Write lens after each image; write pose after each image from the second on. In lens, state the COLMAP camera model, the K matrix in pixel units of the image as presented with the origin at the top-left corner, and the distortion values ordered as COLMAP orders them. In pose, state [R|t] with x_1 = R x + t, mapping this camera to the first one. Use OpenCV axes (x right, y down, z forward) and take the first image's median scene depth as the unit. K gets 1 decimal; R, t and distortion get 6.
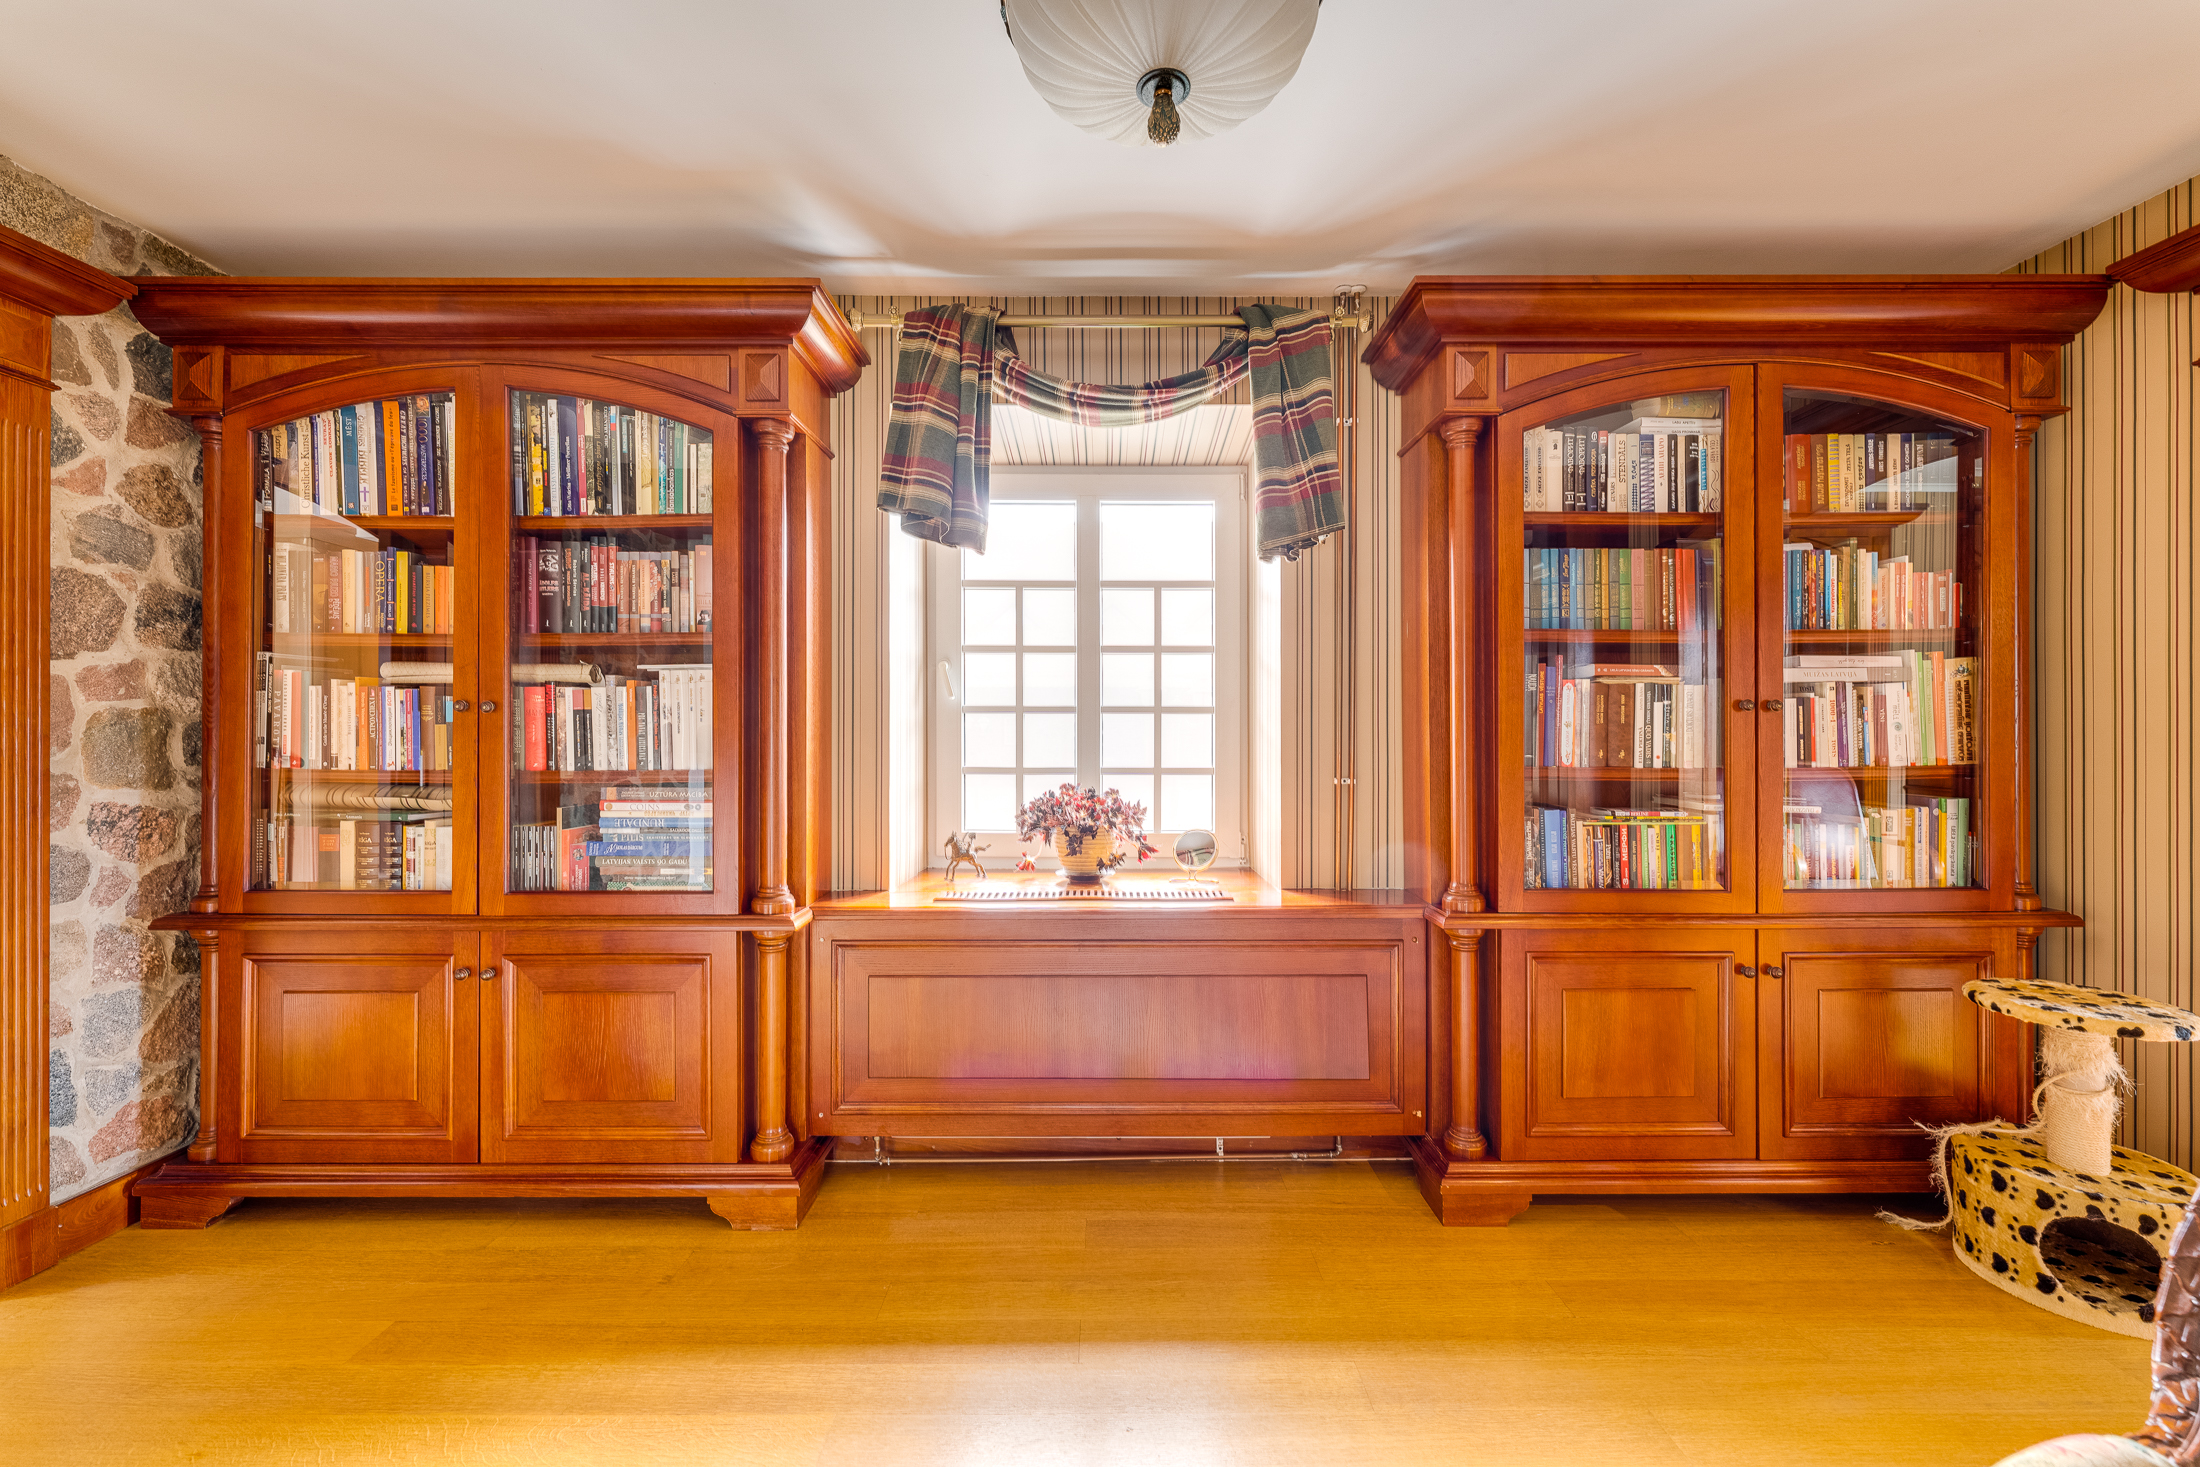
lens RADIAL K [[907.9, 0, 1100.0], [0, 907.9, 733.5], [0, 0, 1]] dist [-0.001602, -0.000141]
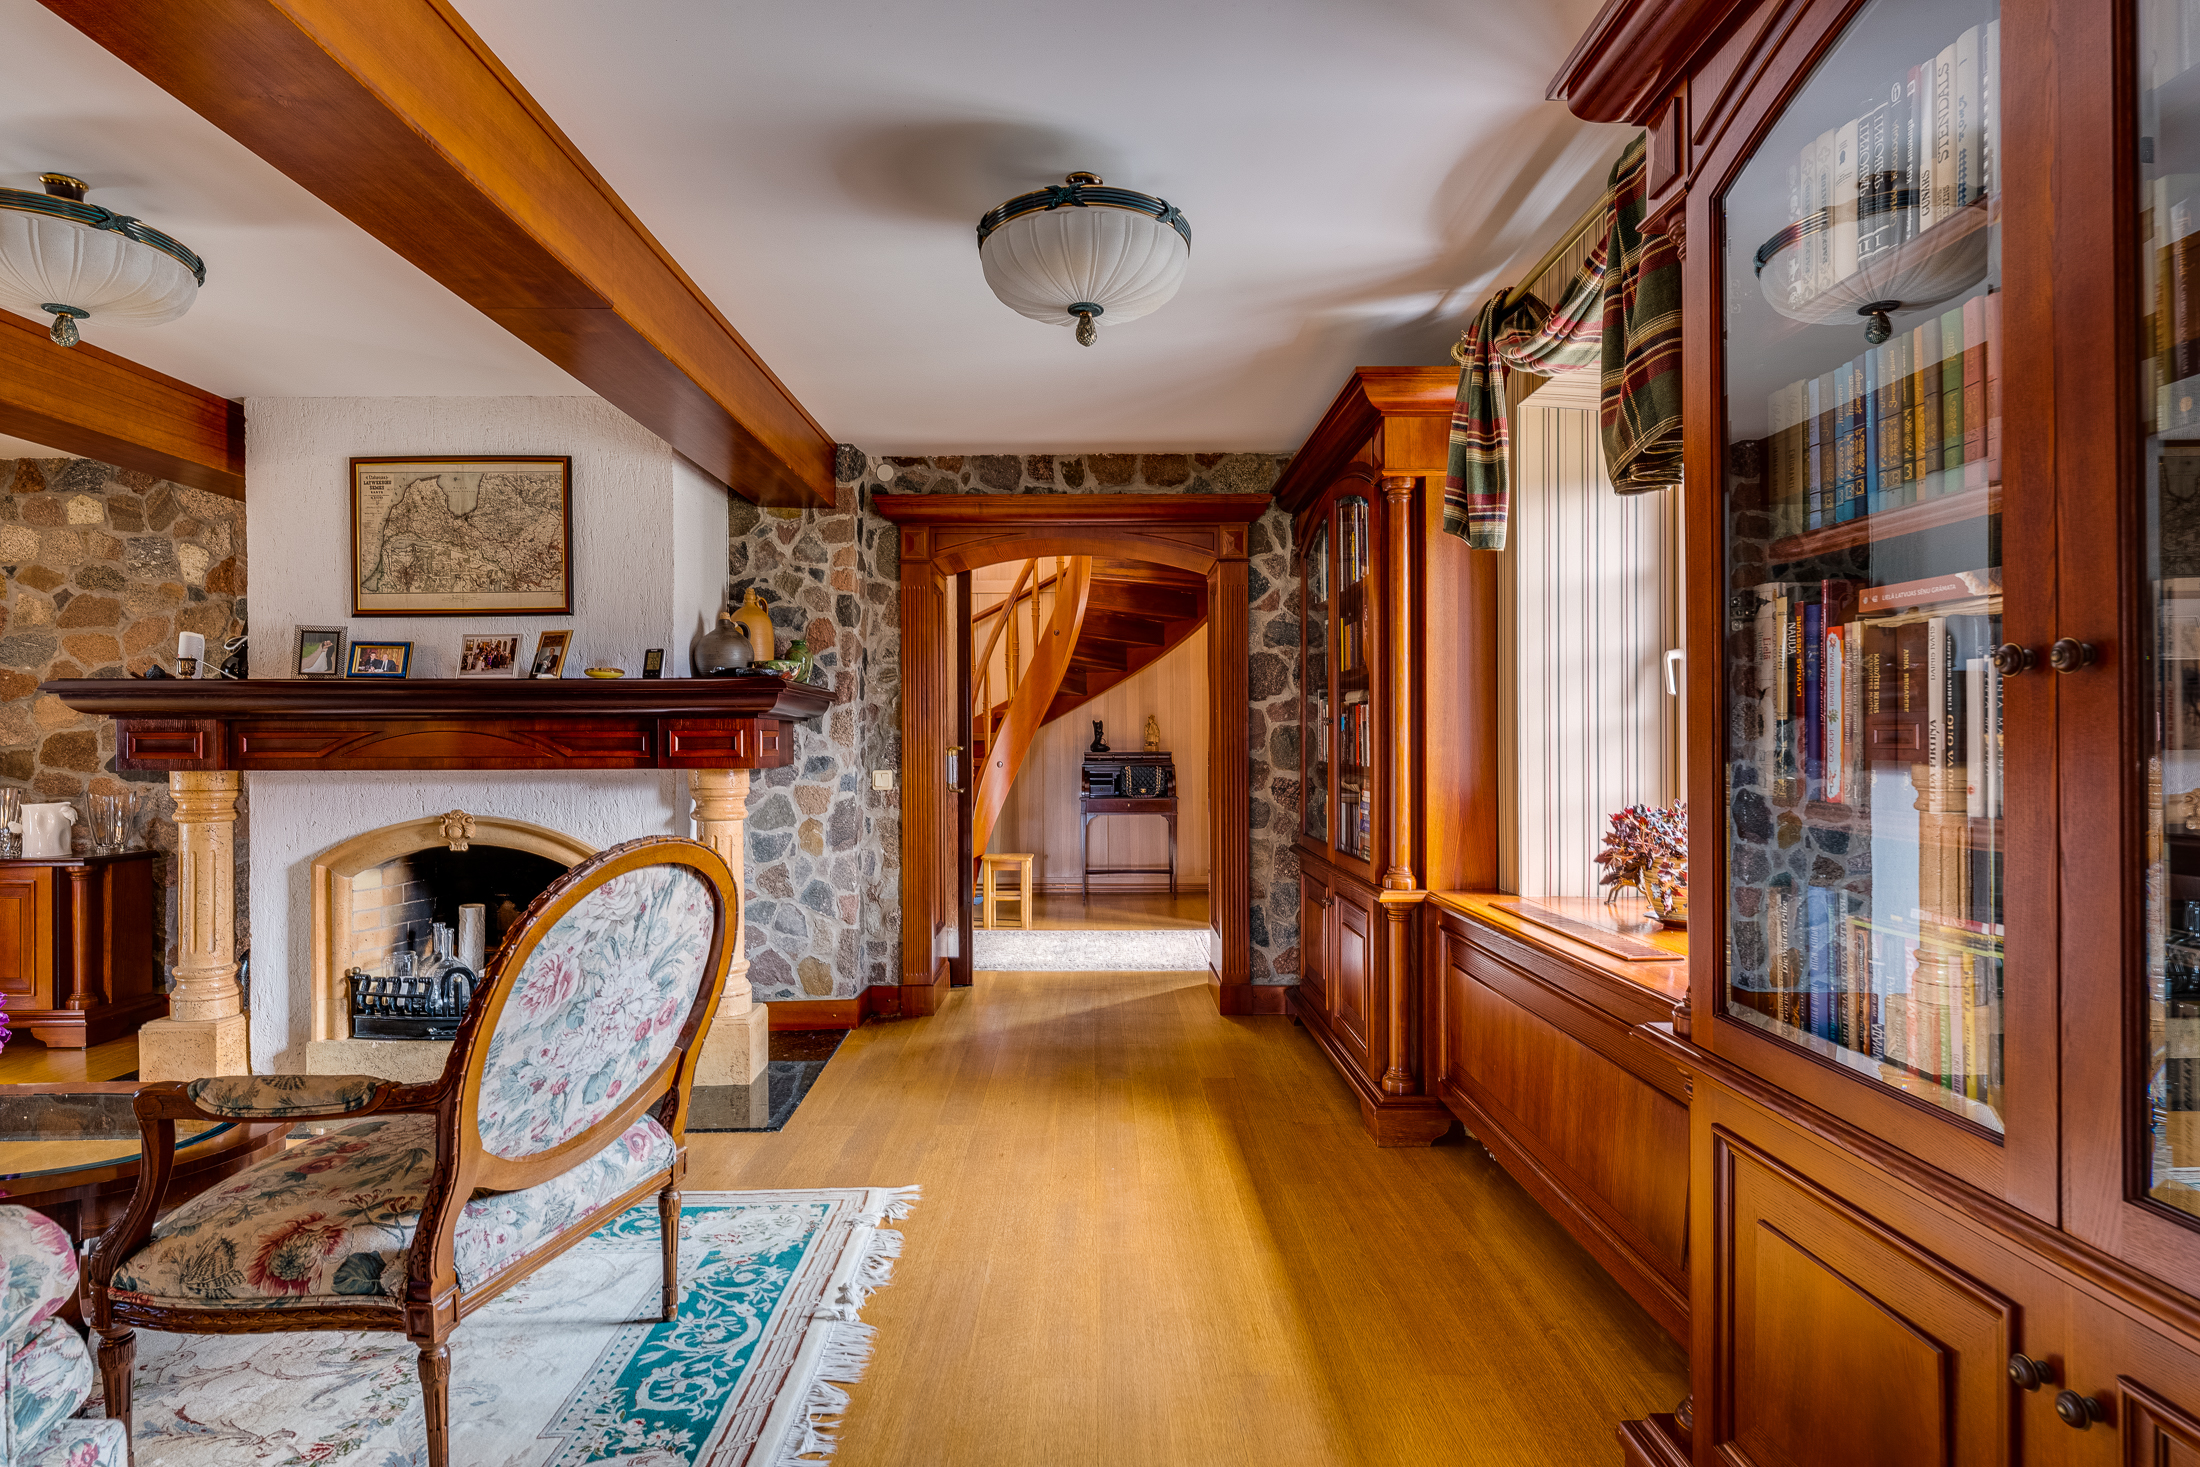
lens RADIAL K [[1154.1, 0, 1100.0], [0, 1154.1, 733.5], [0, 0, 1]] dist [-0.000767, 0.000378]
pose [[0.002518, -0.009709, -0.999950, 1.246693], [0.009620, 0.999907, -0.009684, 0.006741], [0.999951, -0.009595, 0.002611, 0.642568]]
